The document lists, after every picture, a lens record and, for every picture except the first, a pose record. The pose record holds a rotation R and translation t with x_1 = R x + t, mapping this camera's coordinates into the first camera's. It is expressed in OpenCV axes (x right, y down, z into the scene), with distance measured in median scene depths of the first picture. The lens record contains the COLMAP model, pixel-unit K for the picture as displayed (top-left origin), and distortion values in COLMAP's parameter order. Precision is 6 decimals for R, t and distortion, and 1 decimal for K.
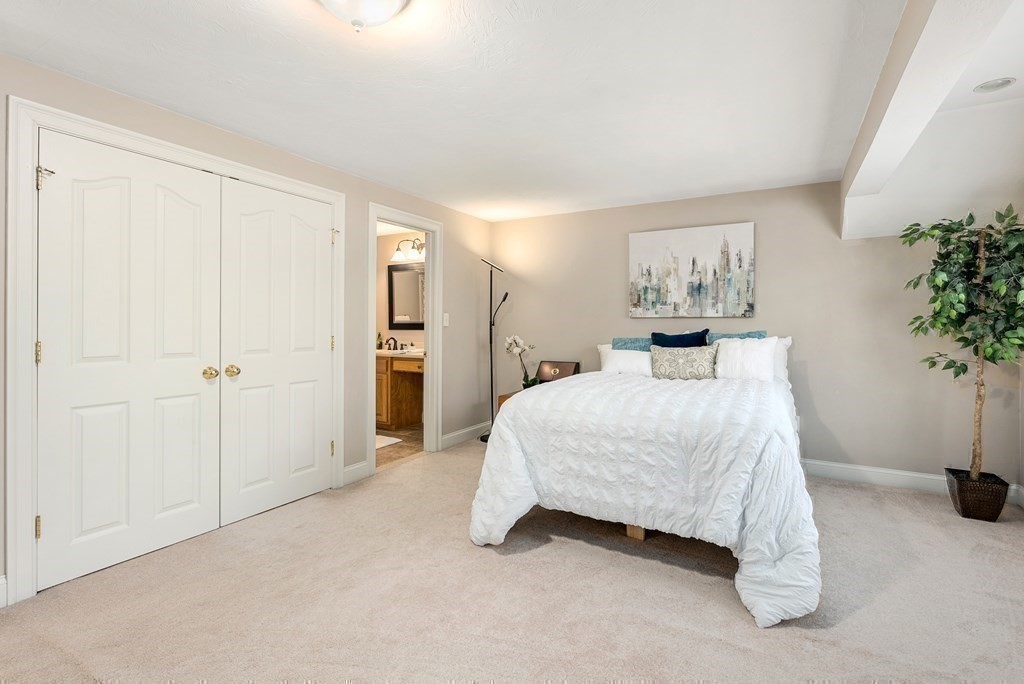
lens RADIAL K [[478.5, 0, 508.2], [0, 478.5, 331.5], [0, 0, 1]] dist [-0.004556, 0.001079]
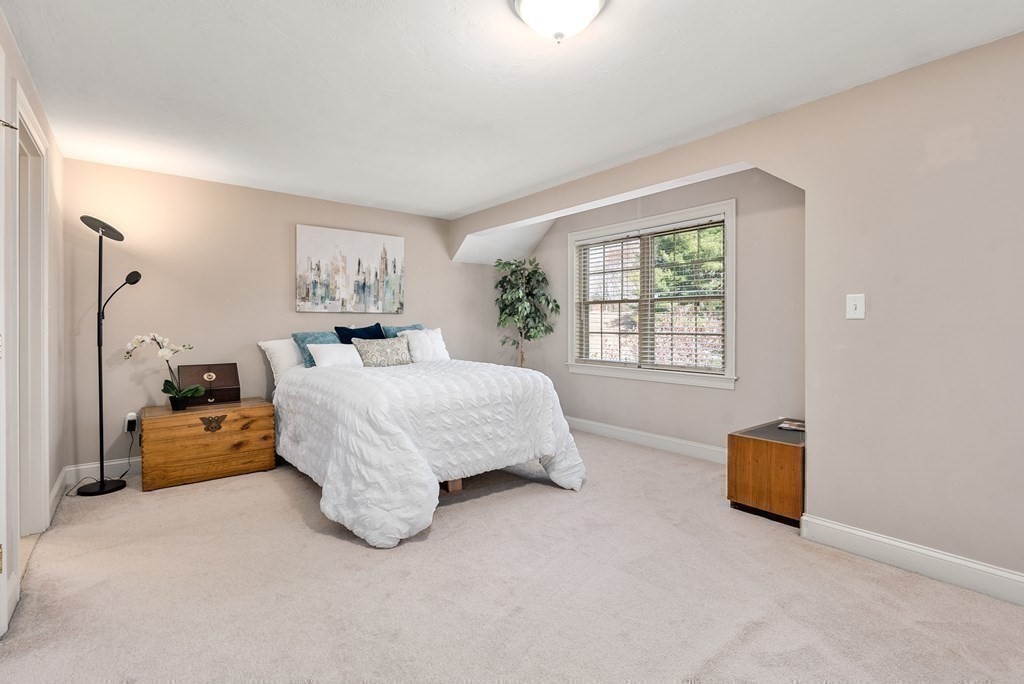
lens RADIAL K [[478.5, 0, 509.5], [0, 478.5, 339.2], [0, 0, 1]] dist [-0.004556, 0.001079]
pose [[0.361377, -0.030486, 0.931921, -0.520213], [0.013564, 0.999531, 0.027438, 0.006282], [-0.932321, 0.002725, 0.361621, 0.267243]]
